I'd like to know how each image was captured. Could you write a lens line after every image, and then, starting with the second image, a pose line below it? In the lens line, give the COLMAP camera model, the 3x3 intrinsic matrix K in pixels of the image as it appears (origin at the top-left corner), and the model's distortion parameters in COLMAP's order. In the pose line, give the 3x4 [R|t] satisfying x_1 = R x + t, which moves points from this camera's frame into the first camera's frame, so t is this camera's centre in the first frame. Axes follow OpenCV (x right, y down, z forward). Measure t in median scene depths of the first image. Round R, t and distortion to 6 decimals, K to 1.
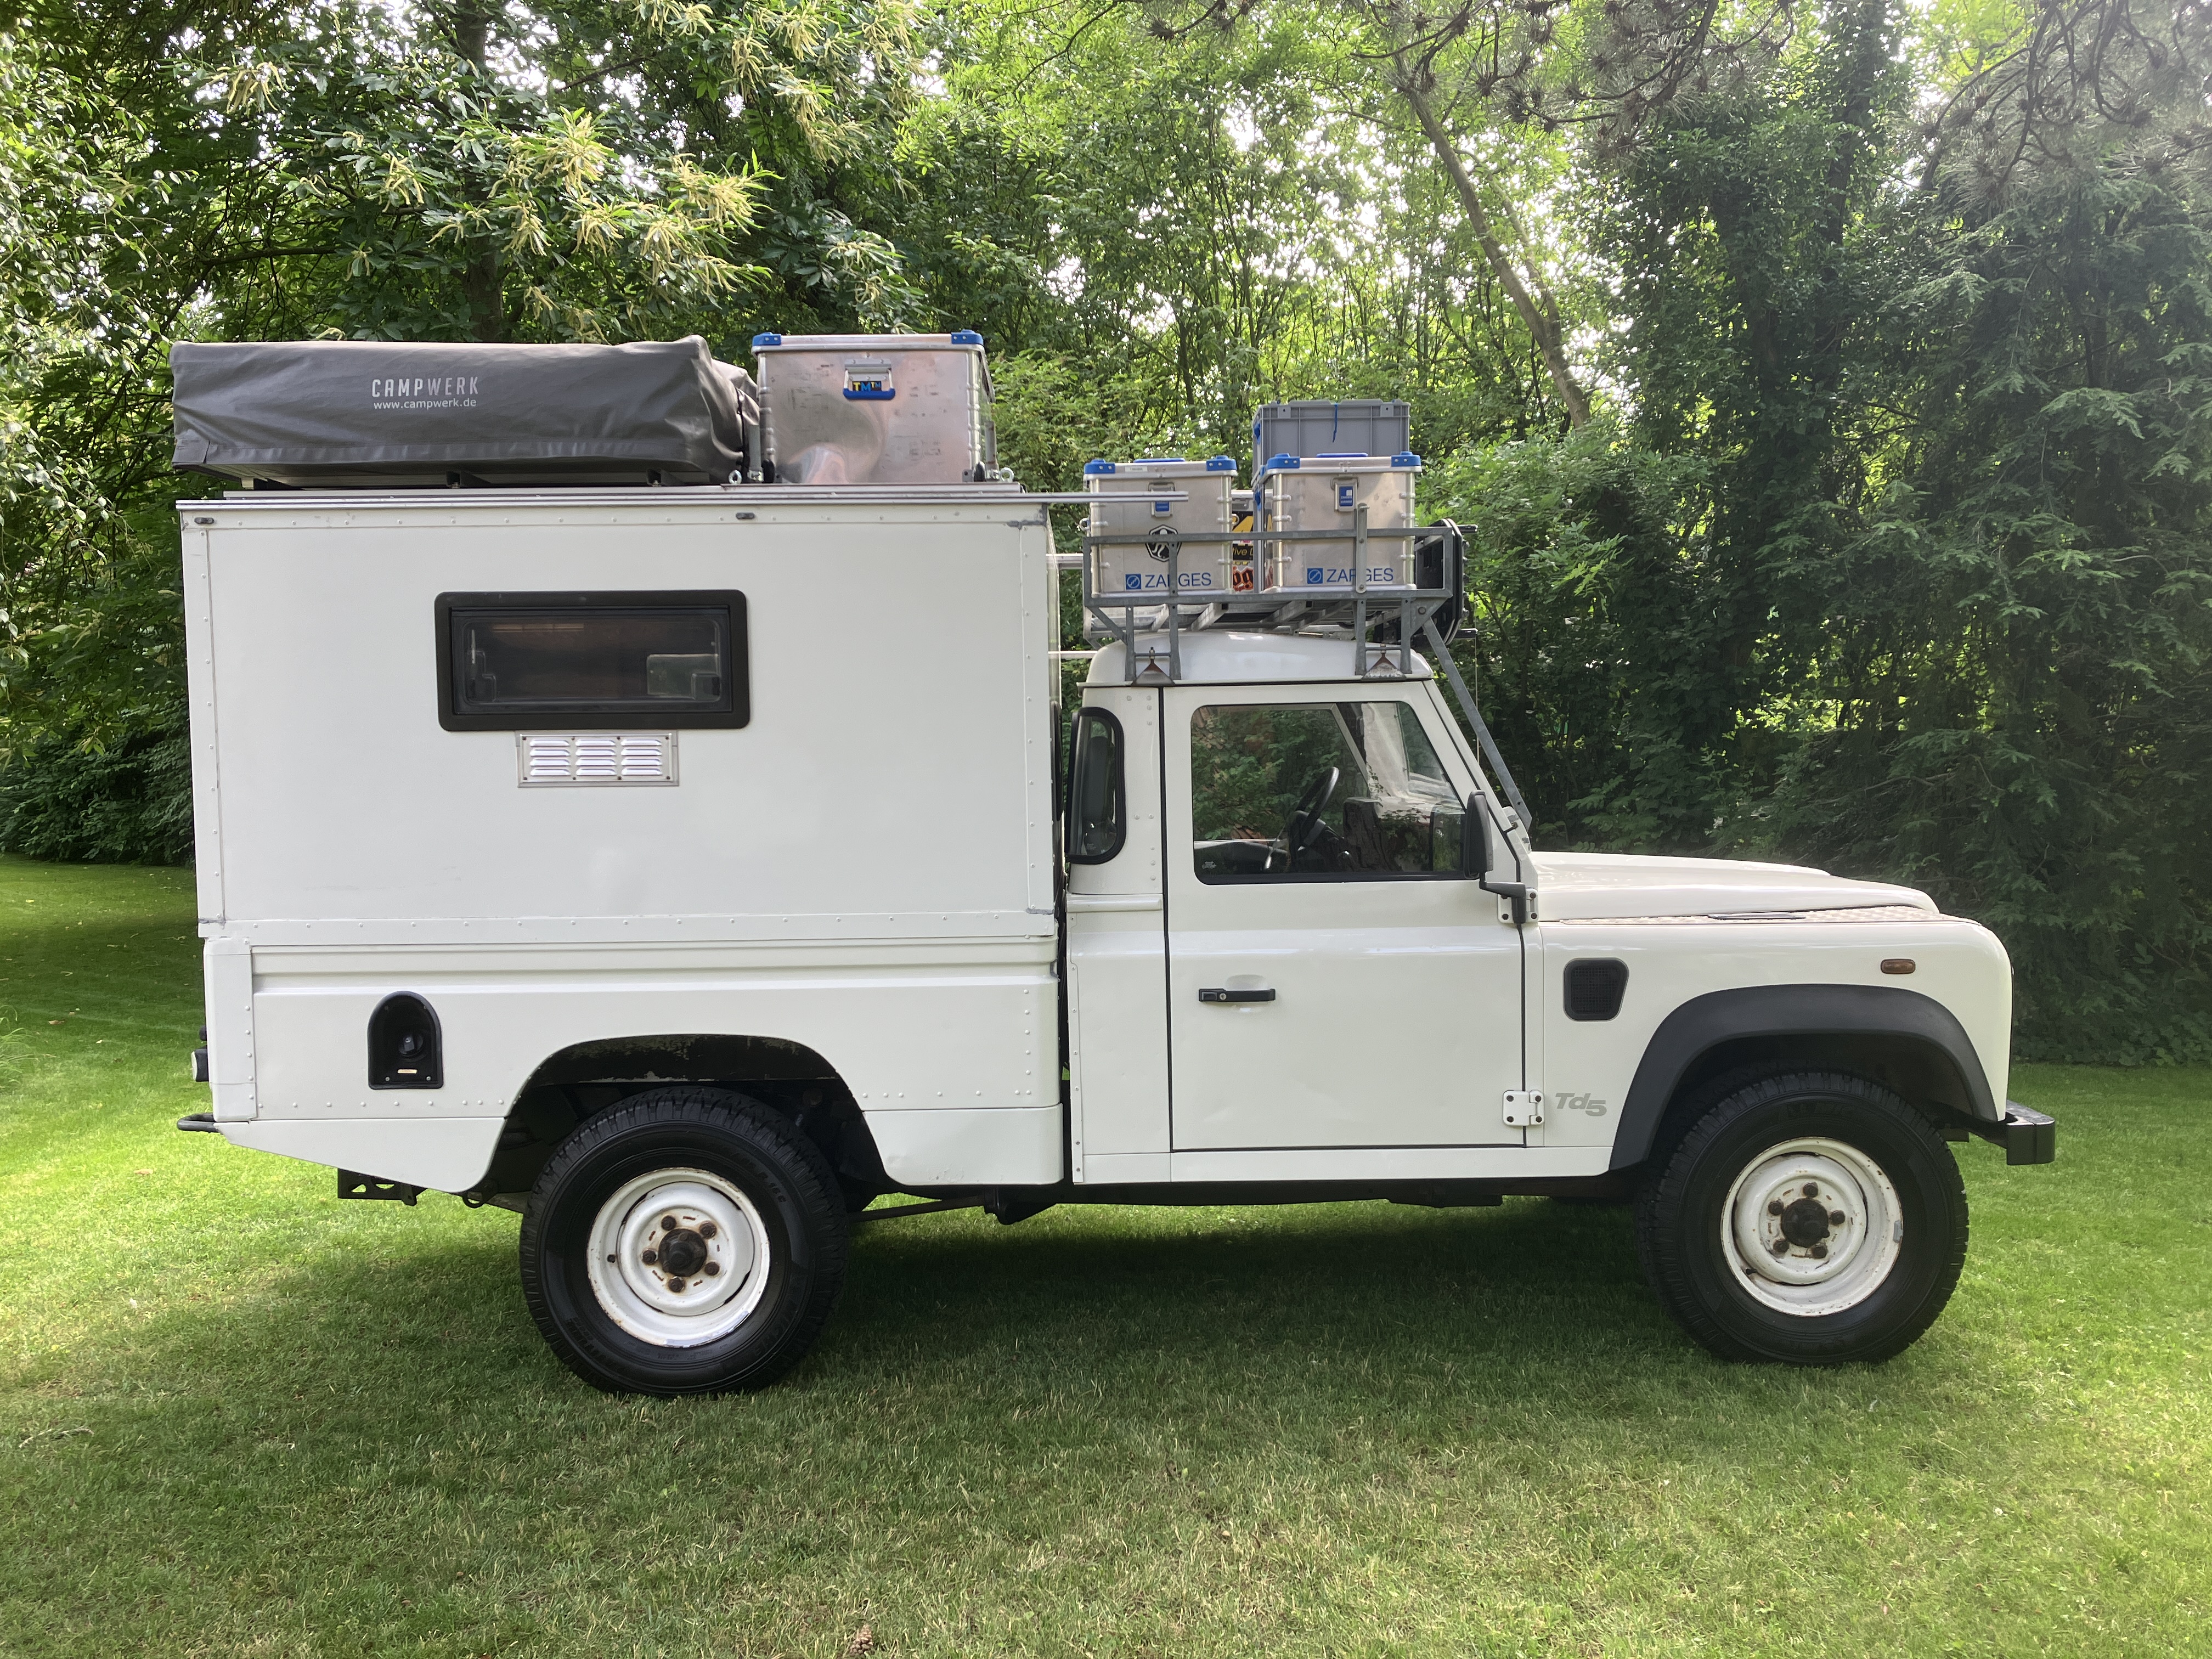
lens RADIAL K [[1821.7, 0, 1238.6], [0, 1821.7, 838.3], [0, 0, 1]] dist [0.069604, -0.131604]
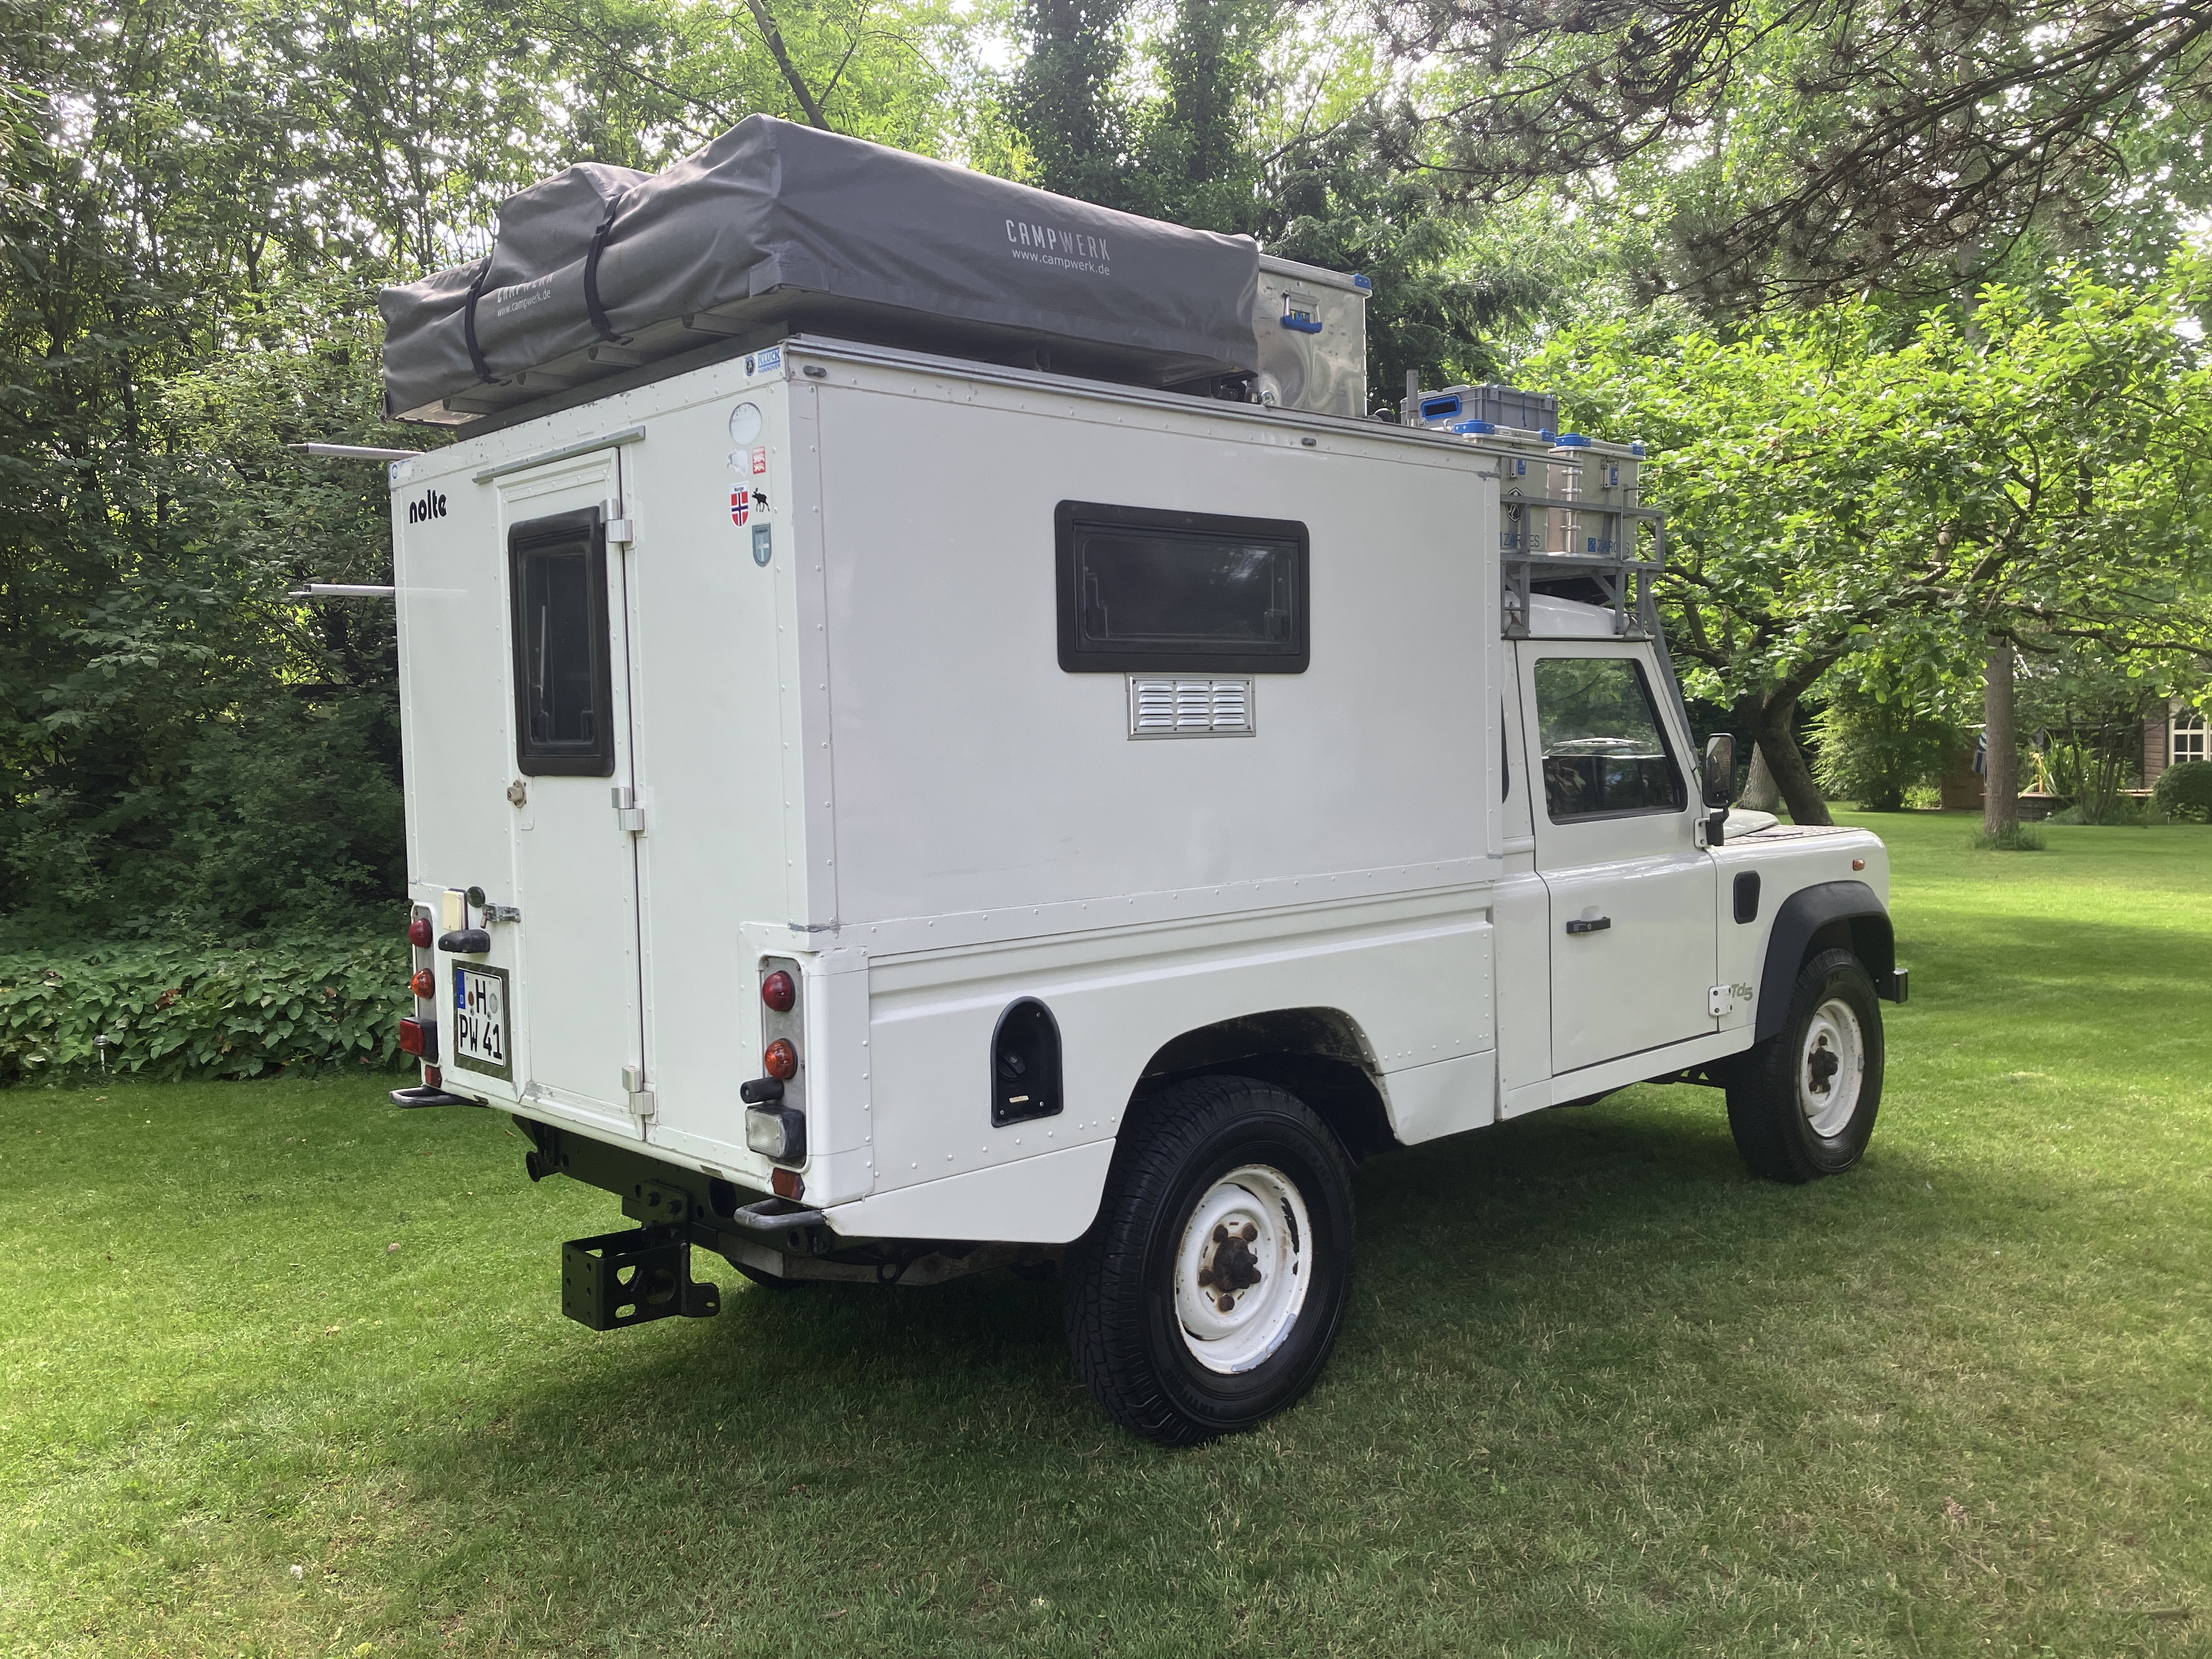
lens RADIAL K [[1795.0, 0, 1101.4], [0, 1795.0, 824.0], [0, 0, 1]] dist [0.074745, -0.106933]
pose [[0.733882, -0.039280, 0.678140, -0.952167], [0.048269, 0.998819, 0.005618, 0.005628], [-0.677560, 0.028610, 0.734911, 0.404489]]
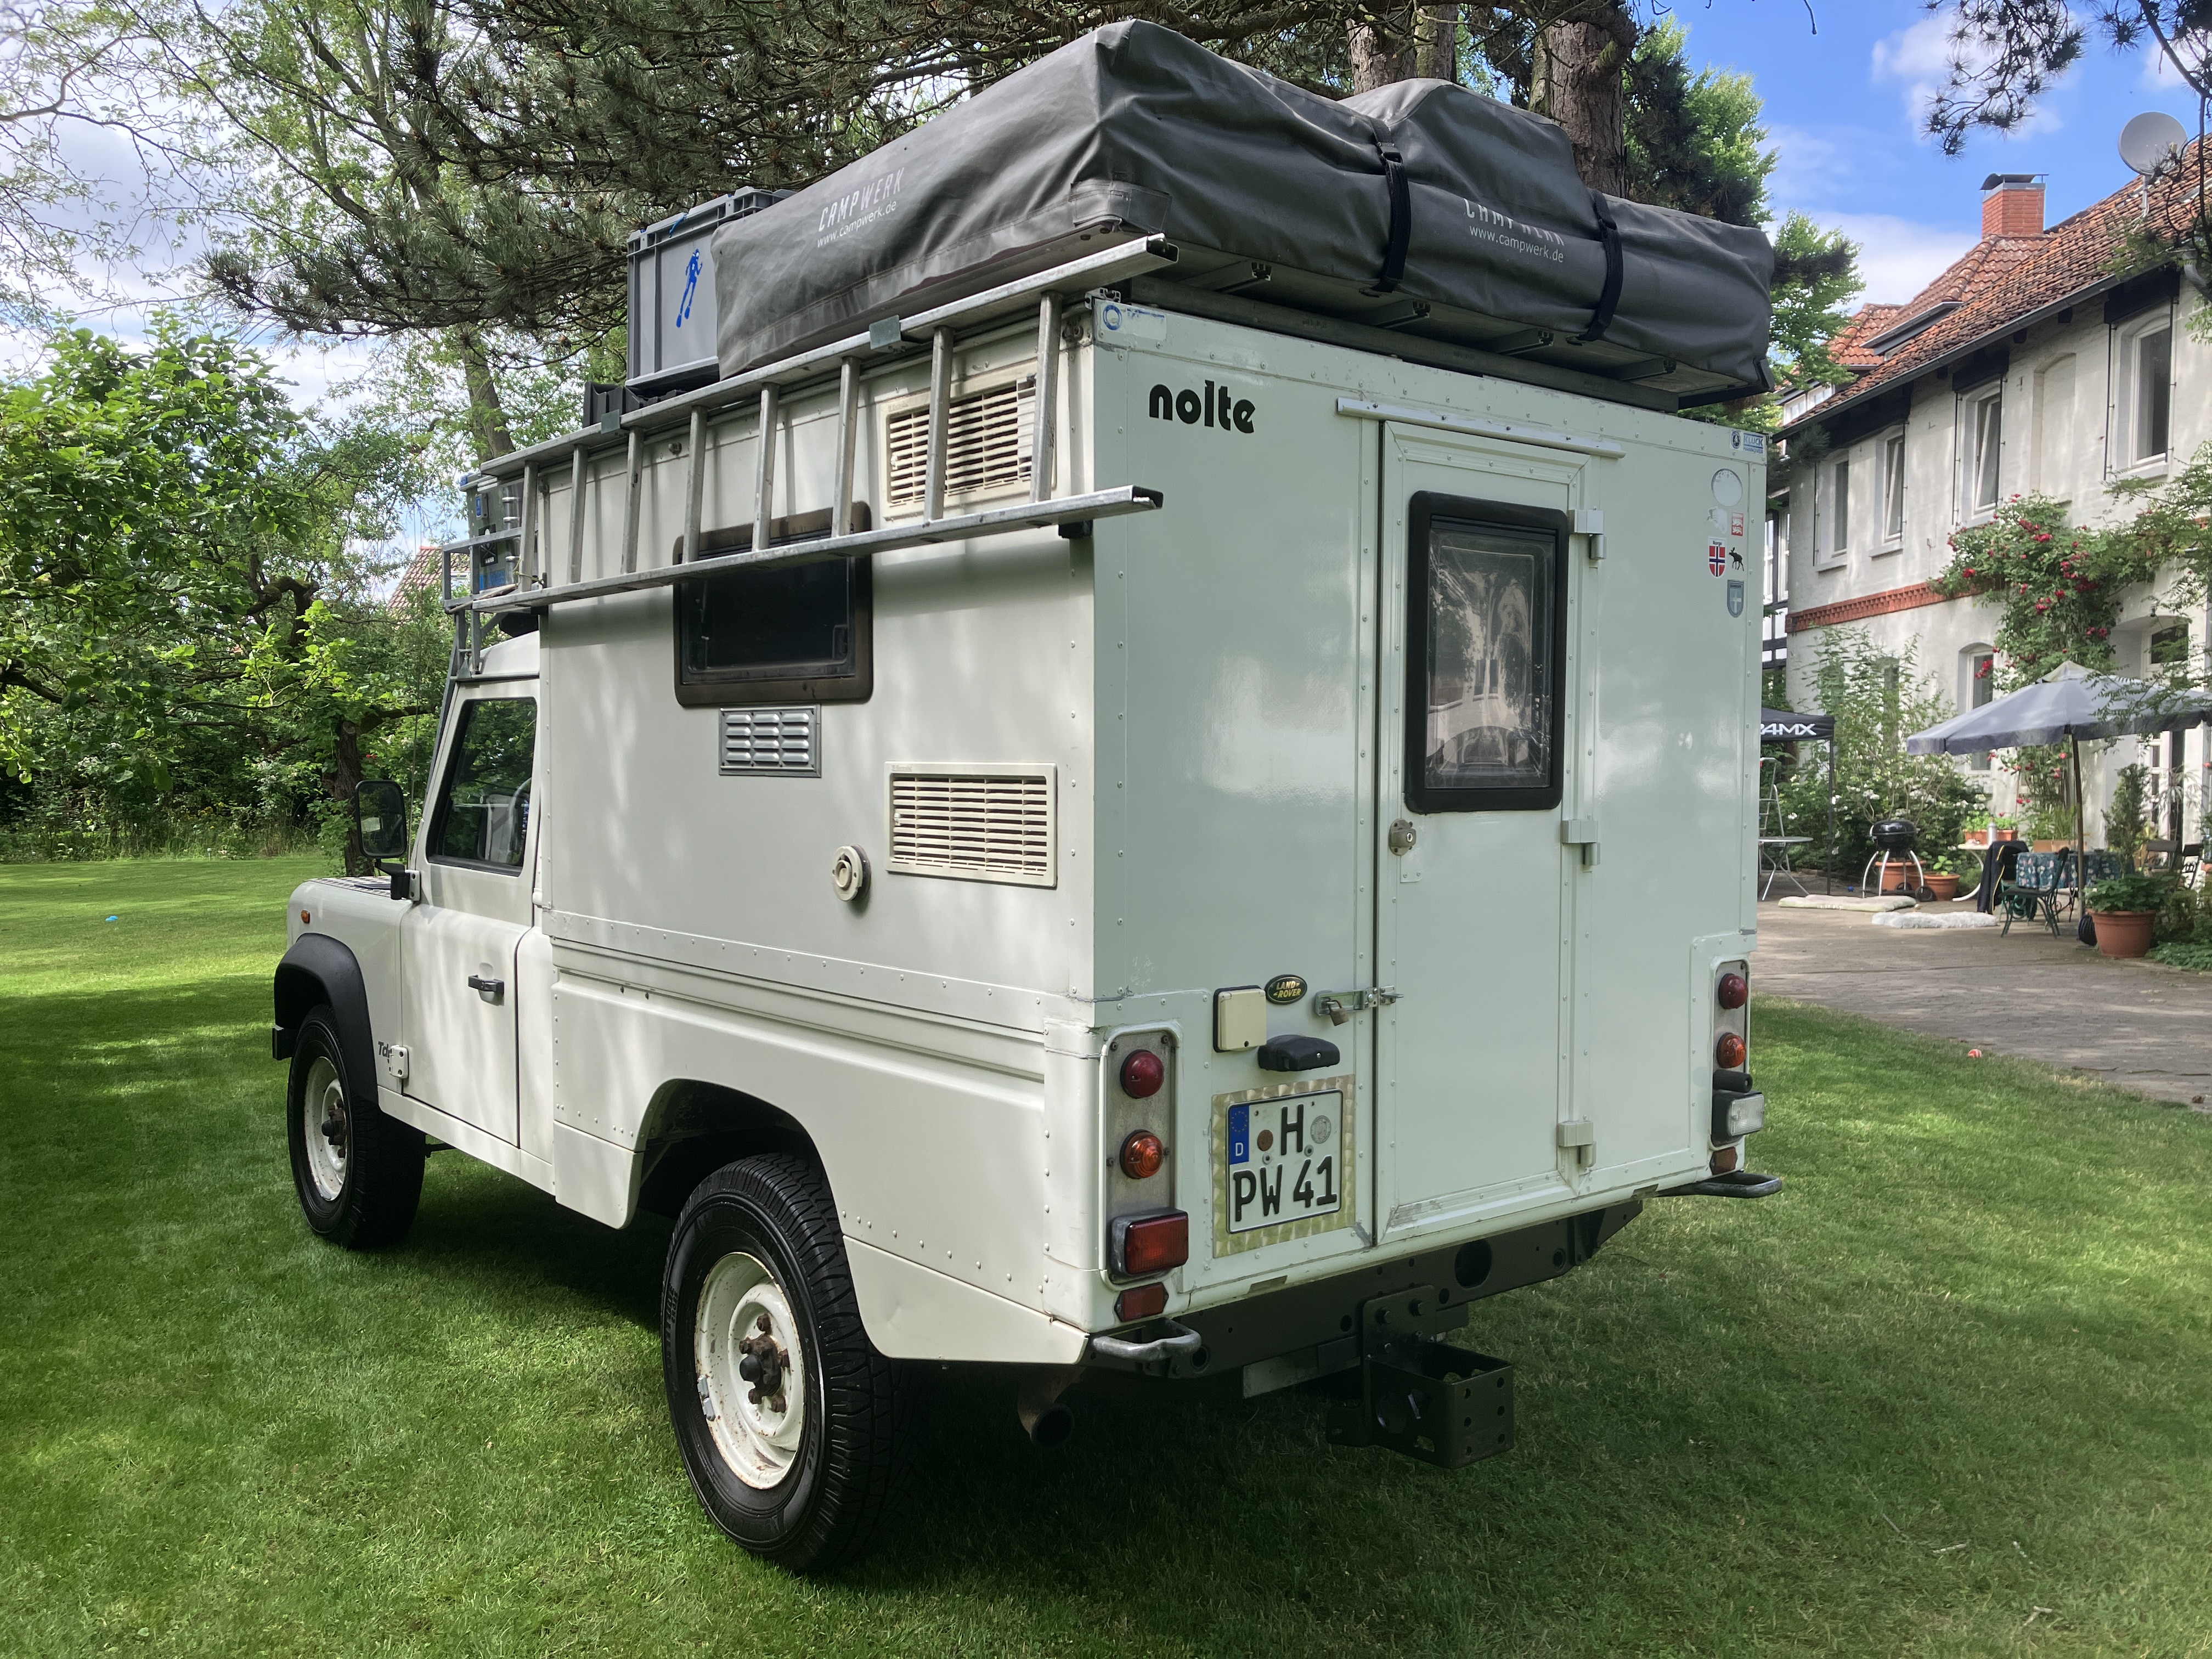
lens RADIAL K [[1827.4, 0, 1128.5], [0, 1827.4, 843.9], [0, 0, 1]] dist [0.013740, -0.000710]
pose [[-0.630678, -0.029556, 0.775481, -1.031142], [0.044241, 0.996280, 0.073951, -0.069887], [-0.774782, 0.080948, -0.627025, 1.745666]]
